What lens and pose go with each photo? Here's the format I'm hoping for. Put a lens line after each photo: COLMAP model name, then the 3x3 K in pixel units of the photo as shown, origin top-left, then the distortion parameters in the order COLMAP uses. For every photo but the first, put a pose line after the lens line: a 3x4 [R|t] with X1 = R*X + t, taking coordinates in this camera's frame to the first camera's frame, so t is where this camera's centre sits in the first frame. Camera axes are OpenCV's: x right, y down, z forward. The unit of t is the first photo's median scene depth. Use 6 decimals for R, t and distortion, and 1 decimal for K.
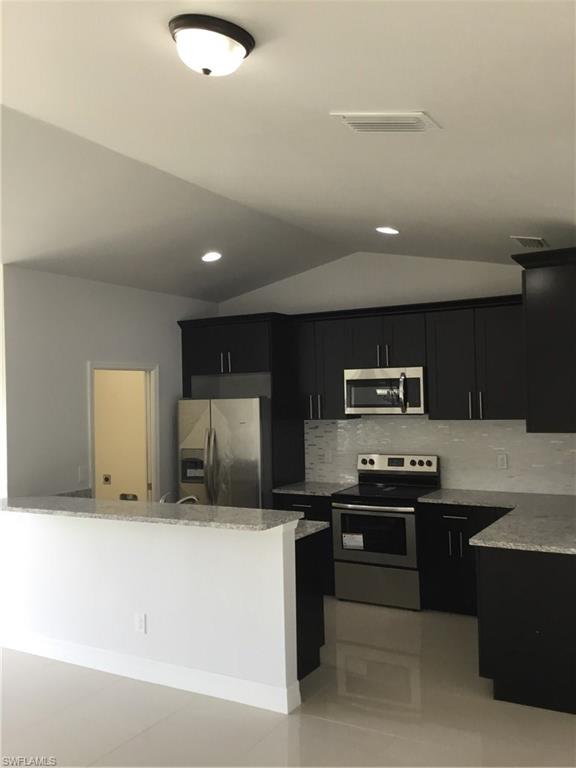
lens RADIAL K [[694.7, 0, 288.0], [0, 694.7, 384.0], [0, 0, 1]] dist [0.118235, -0.206763]
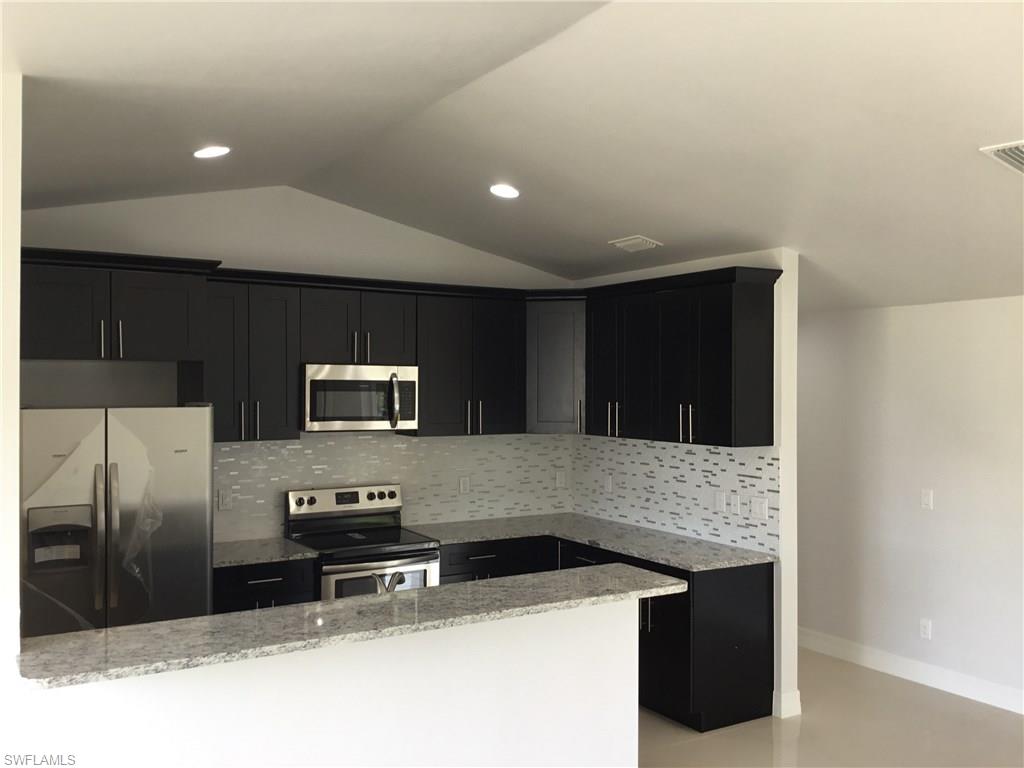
lens RADIAL K [[926.3, 0, 512.0], [0, 926.3, 384.0], [0, 0, 1]] dist [0.118235, -0.206763]
pose [[0.477375, 0.026645, 0.878296, -0.616282], [-0.029829, 0.999455, -0.014108, 0.004875], [-0.878193, -0.019464, 0.477910, 0.414226]]
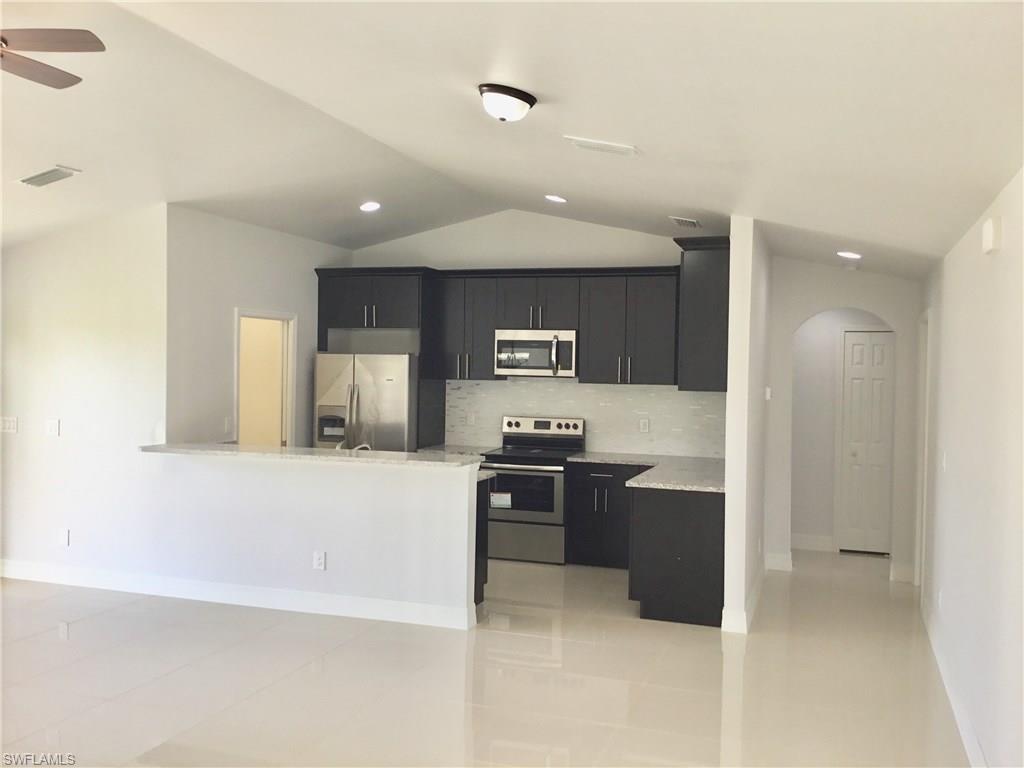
lens RADIAL K [[926.3, 0, 512.0], [0, 926.3, 384.0], [0, 0, 1]] dist [0.118235, -0.206763]
pose [[0.981366, 0.036379, 0.188674, -0.144284], [-0.043343, 0.998518, 0.032916, 0.012044], [-0.187197, -0.040480, 0.981488, -0.300263]]
